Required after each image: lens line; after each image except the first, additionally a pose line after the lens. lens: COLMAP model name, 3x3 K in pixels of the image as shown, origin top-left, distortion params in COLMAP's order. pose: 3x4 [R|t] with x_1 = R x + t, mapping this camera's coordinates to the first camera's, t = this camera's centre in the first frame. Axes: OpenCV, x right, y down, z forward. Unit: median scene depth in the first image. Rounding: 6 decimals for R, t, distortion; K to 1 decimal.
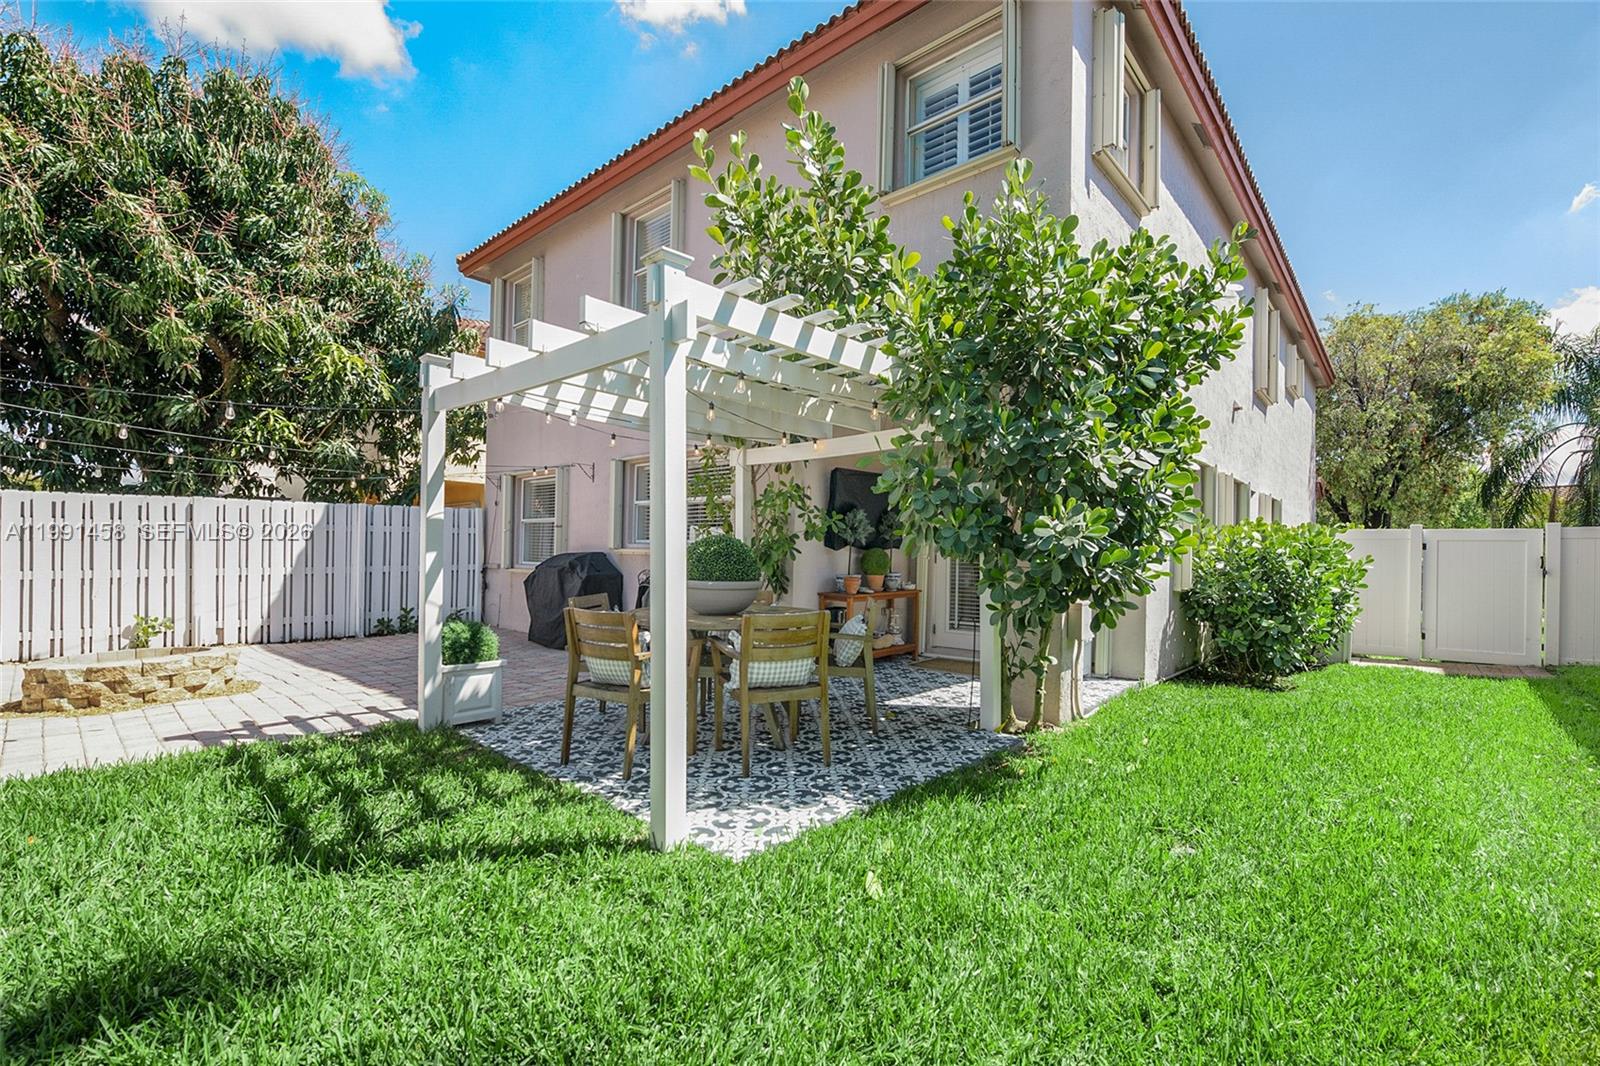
lens RADIAL K [[732.6, 0, 840.0], [0, 732.6, 559.4], [0, 0, 1]] dist [-0.000739, -0.000104]
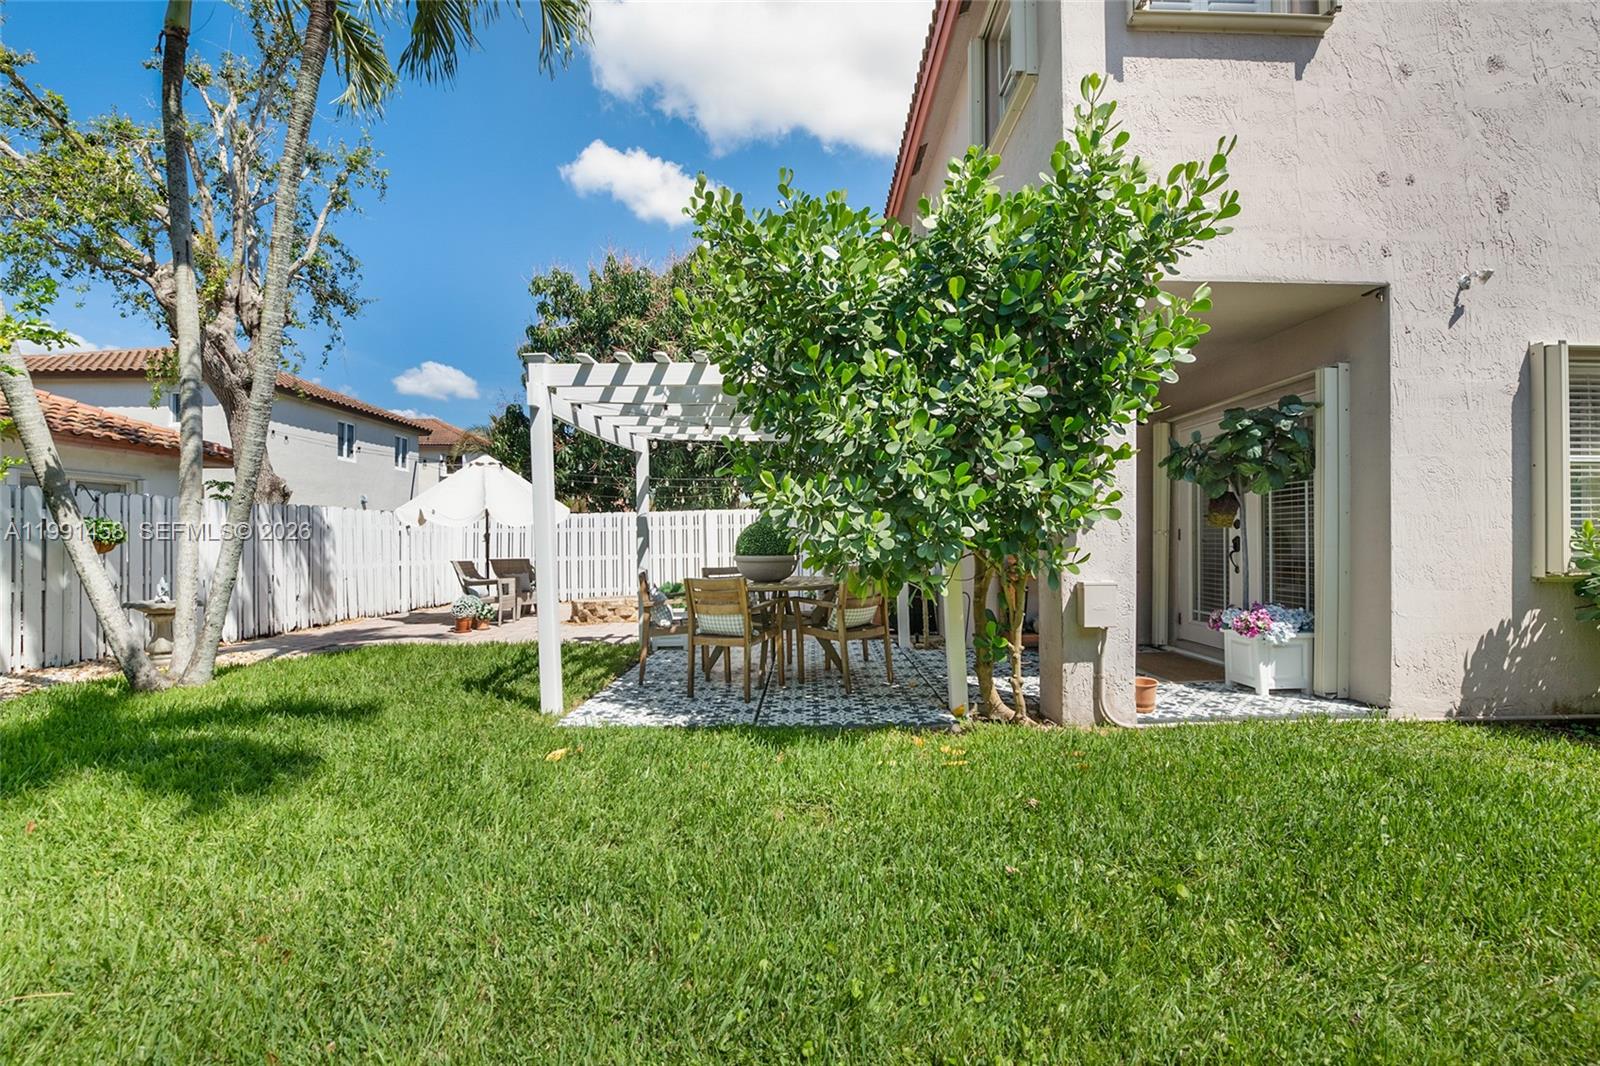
lens RADIAL K [[718.8, 0, 800.0], [0, 718.8, 533.0], [0, 0, 1]] dist [-0.002758, -0.000460]
pose [[0.620060, -0.028249, -0.784046, 0.852752], [0.014836, 0.999595, -0.024282, 0.016332], [0.784414, 0.003425, 0.620228, 0.236726]]
